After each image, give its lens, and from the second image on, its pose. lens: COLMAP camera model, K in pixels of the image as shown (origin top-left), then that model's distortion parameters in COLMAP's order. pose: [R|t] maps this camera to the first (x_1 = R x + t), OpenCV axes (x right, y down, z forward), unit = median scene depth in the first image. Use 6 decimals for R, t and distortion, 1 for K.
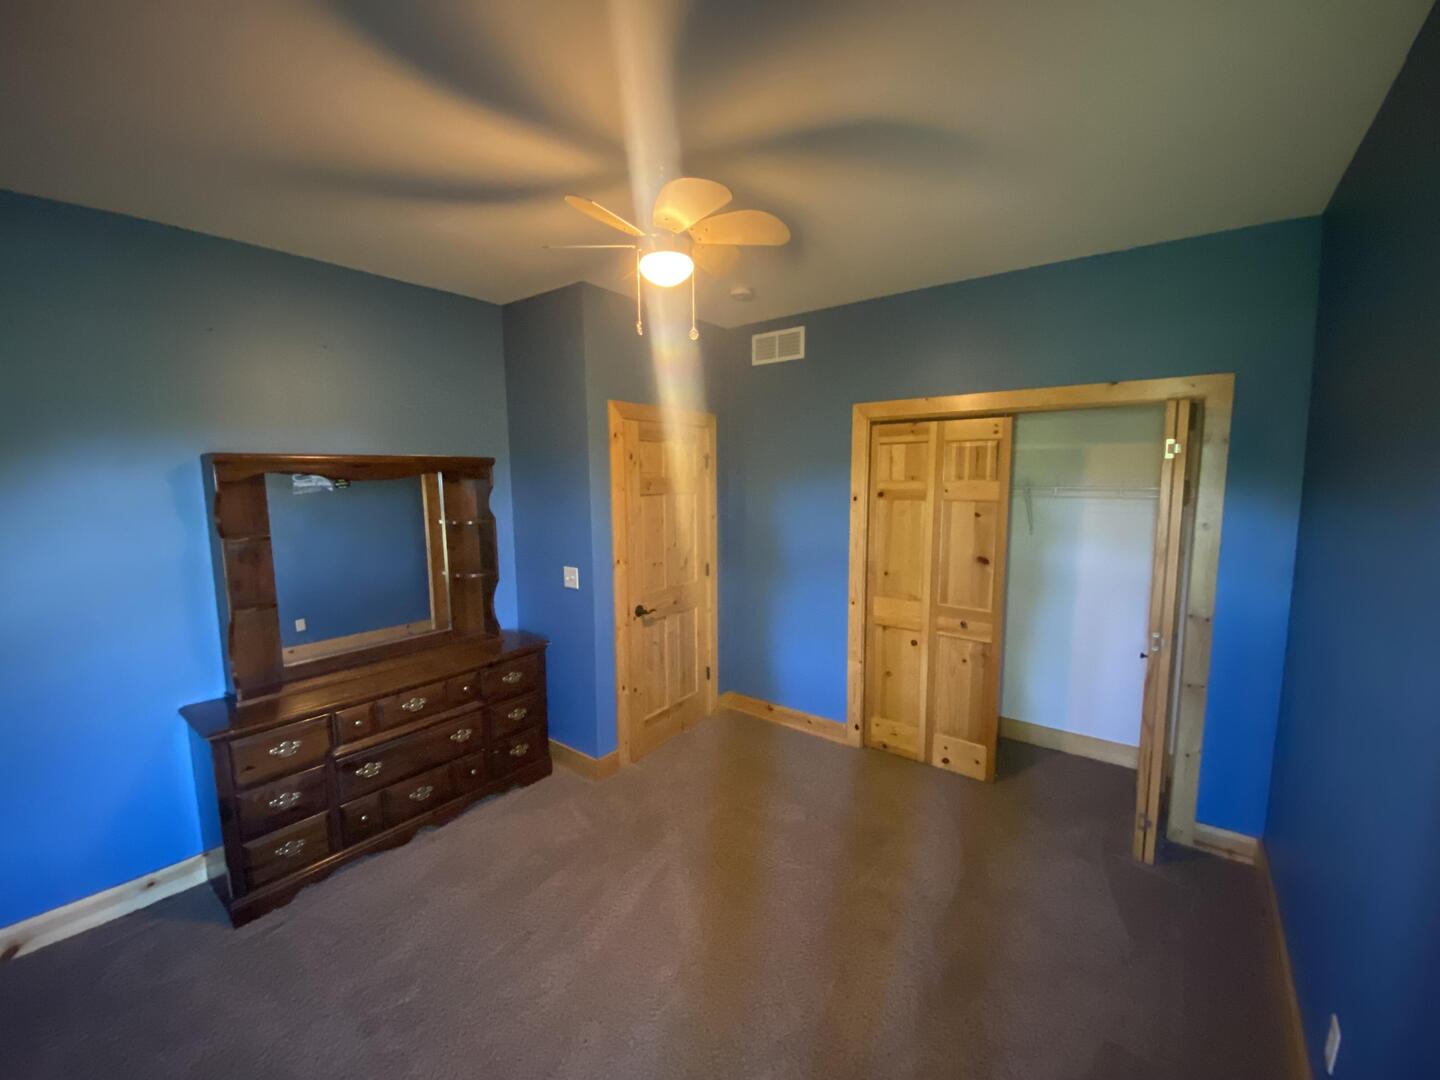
lens RADIAL K [[575.9, 0, 720.0], [0, 575.9, 540.0], [0, 0, 1]] dist [0.018517, -0.020591]
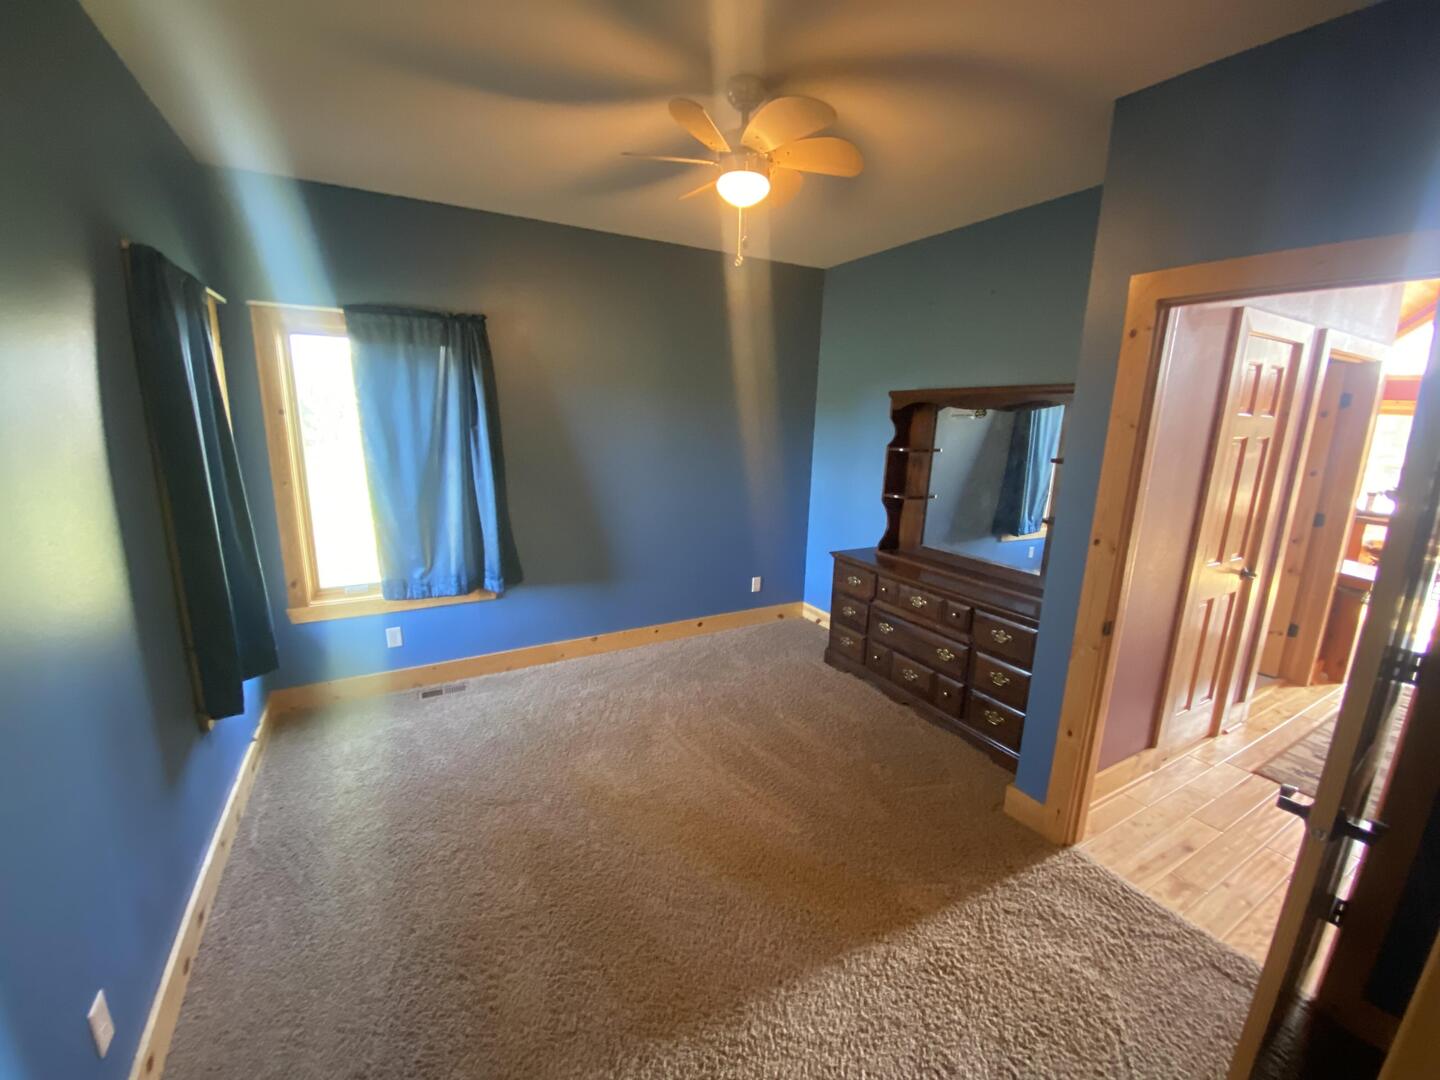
lens RADIAL K [[575.9, 0, 720.0], [0, 575.9, 540.0], [0, 0, 1]] dist [0.018517, -0.020591]
pose [[-0.387969, 0.201859, -0.899296, 0.717388], [-0.123787, 0.955469, 0.267871, -0.112034], [0.913322, 0.215247, -0.345705, 1.075491]]
